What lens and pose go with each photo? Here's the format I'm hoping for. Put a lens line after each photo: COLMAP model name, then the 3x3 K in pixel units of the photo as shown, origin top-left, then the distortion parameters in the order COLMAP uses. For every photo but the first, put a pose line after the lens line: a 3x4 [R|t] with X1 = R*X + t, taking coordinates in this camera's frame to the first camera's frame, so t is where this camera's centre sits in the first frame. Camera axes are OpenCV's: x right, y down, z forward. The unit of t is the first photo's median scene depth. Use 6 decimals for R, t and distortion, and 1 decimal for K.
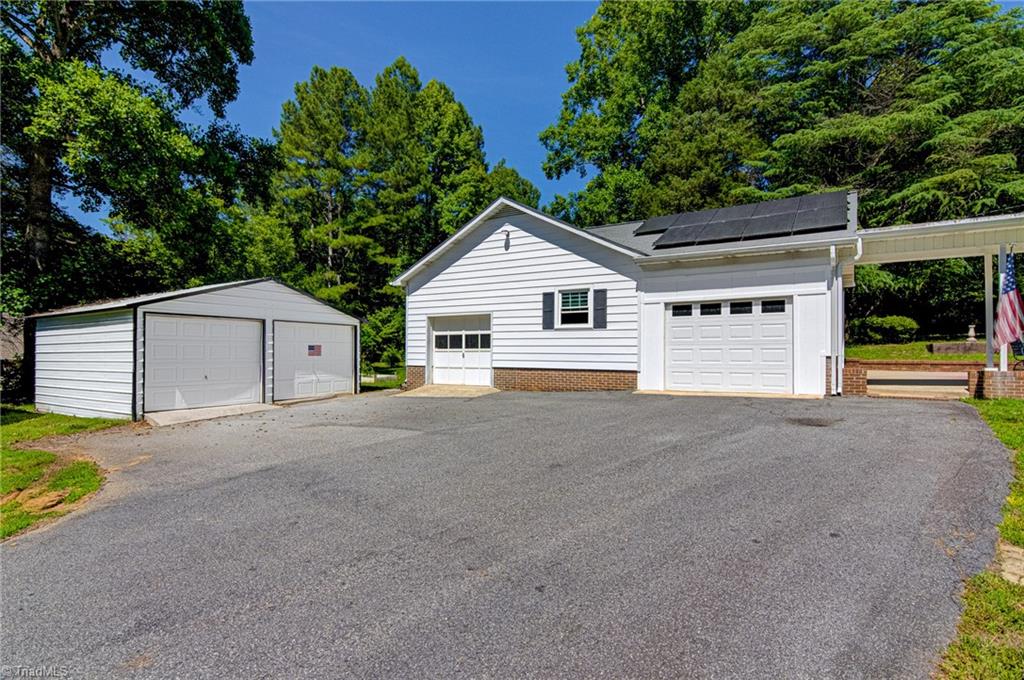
lens RADIAL K [[535.1, 0, 513.6], [0, 535.1, 342.1], [0, 0, 1]] dist [0.024523, -0.021564]
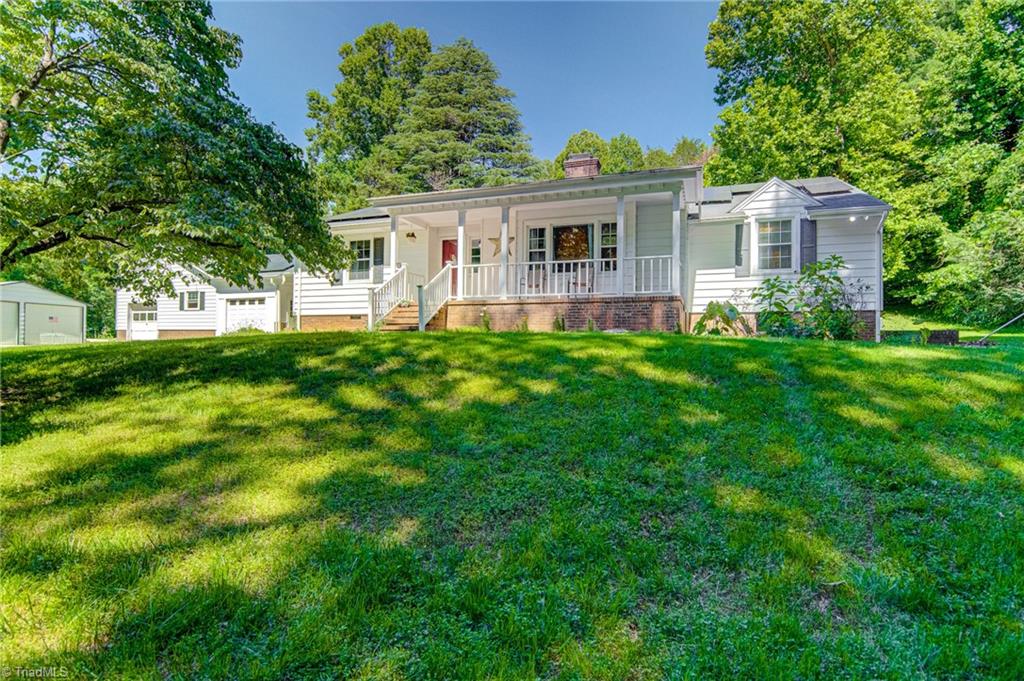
lens RADIAL K [[535.1, 0, 513.6], [0, 535.1, 342.6], [0, 0, 1]] dist [0.024523, -0.021564]
pose [[0.977892, 0.008236, 0.208947, 0.777867], [-0.010082, 0.999919, 0.007769, 0.062527], [-0.208866, -0.009704, 0.977896, -1.134870]]
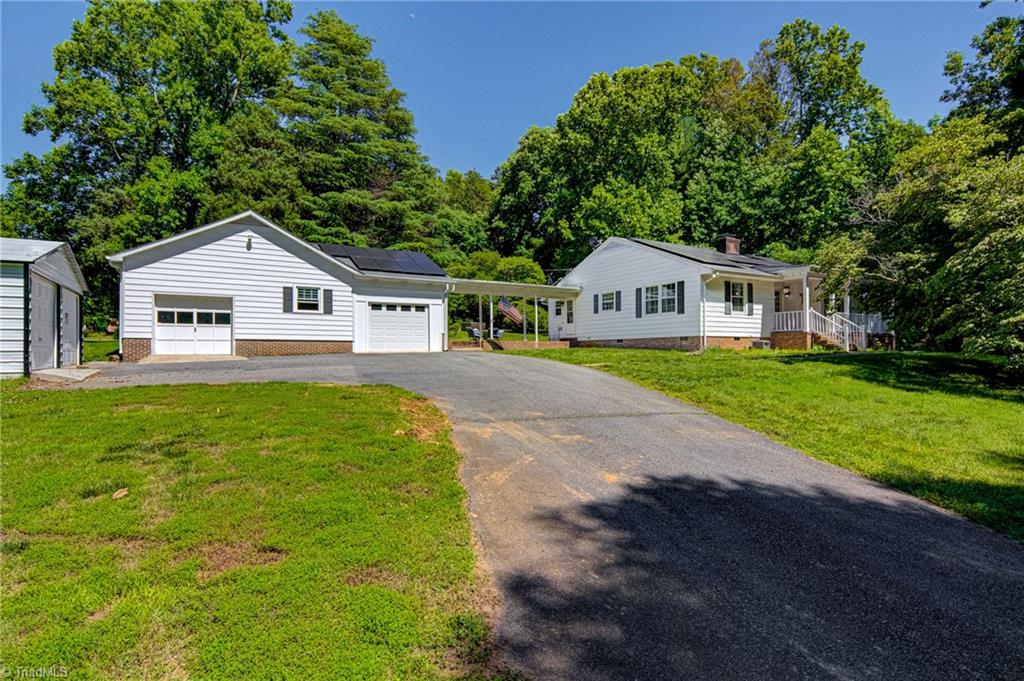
lens RADIAL K [[528.3, 0, 515.4], [0, 528.3, 356.7], [0, 0, 1]] dist [0.027141, -0.020789]
pose [[0.445203, -0.009897, 0.895375, -0.834719], [-0.011853, 0.999786, 0.016944, 0.056266], [-0.895351, -0.018157, 0.444990, -0.162767]]
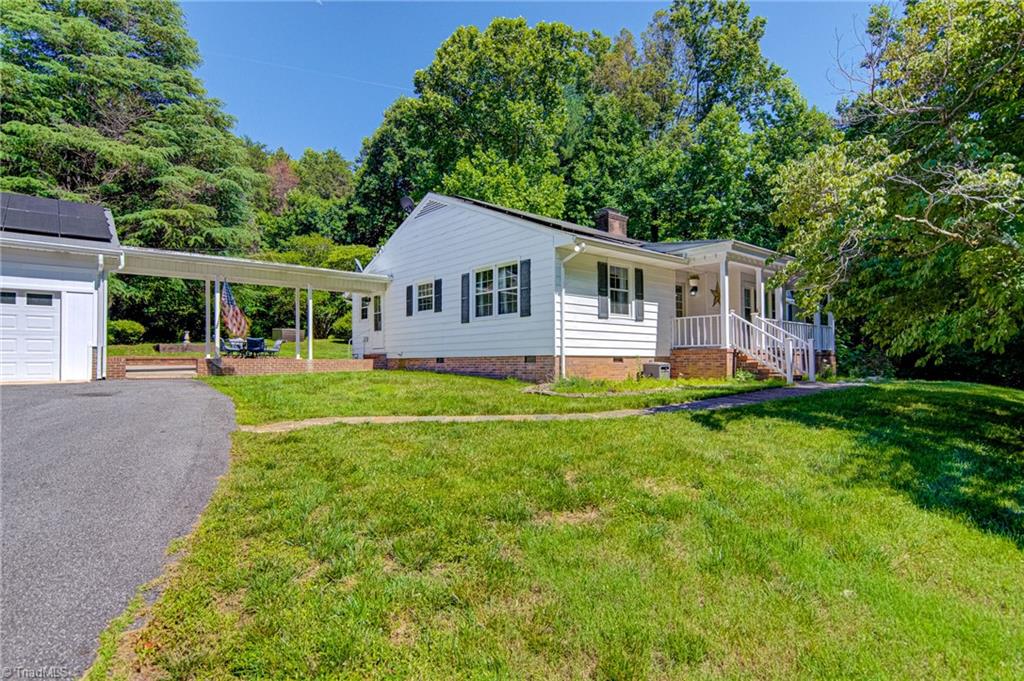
lens RADIAL K [[535.6, 0, 497.5], [0, 535.6, 359.8], [0, 0, 1]] dist [0.002512, 0.000056]
pose [[0.310142, 0.001016, 0.950690, -0.180452], [-0.015579, 0.999871, 0.004014, 0.025151], [-0.950563, -0.016056, 0.310118, -0.143361]]
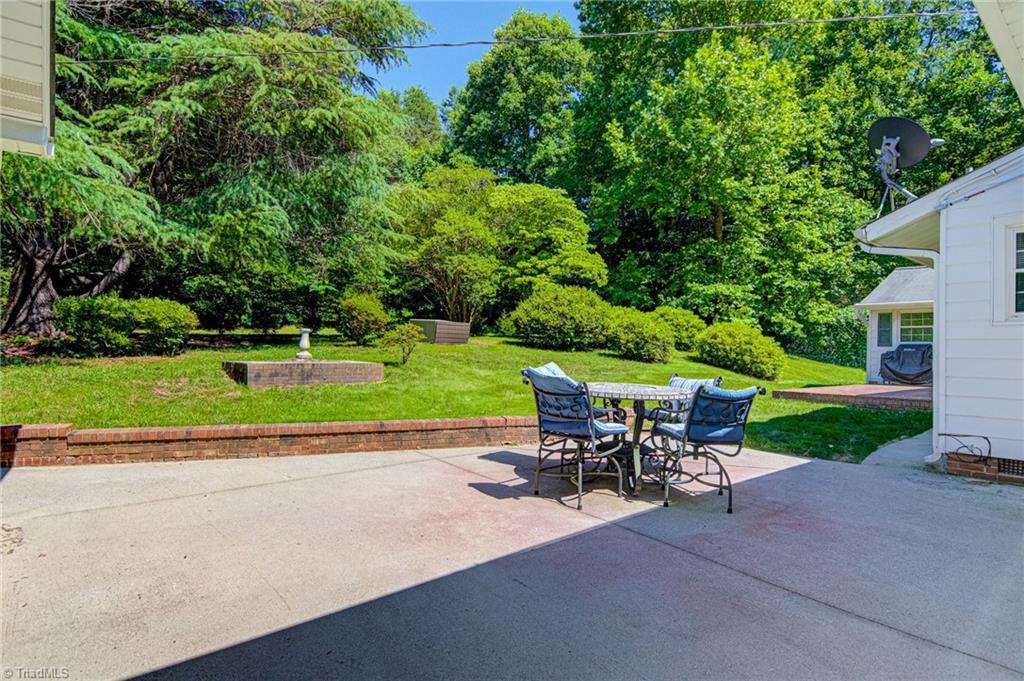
lens RADIAL K [[528.3, 0, 515.4], [0, 528.3, 356.7], [0, 0, 1]] dist [0.027141, -0.020789]
pose [[0.318235, -0.010820, 0.947950, 0.489331], [-0.038634, 0.998956, 0.024372, -0.028288], [-0.947224, -0.044379, 0.317485, 0.746393]]
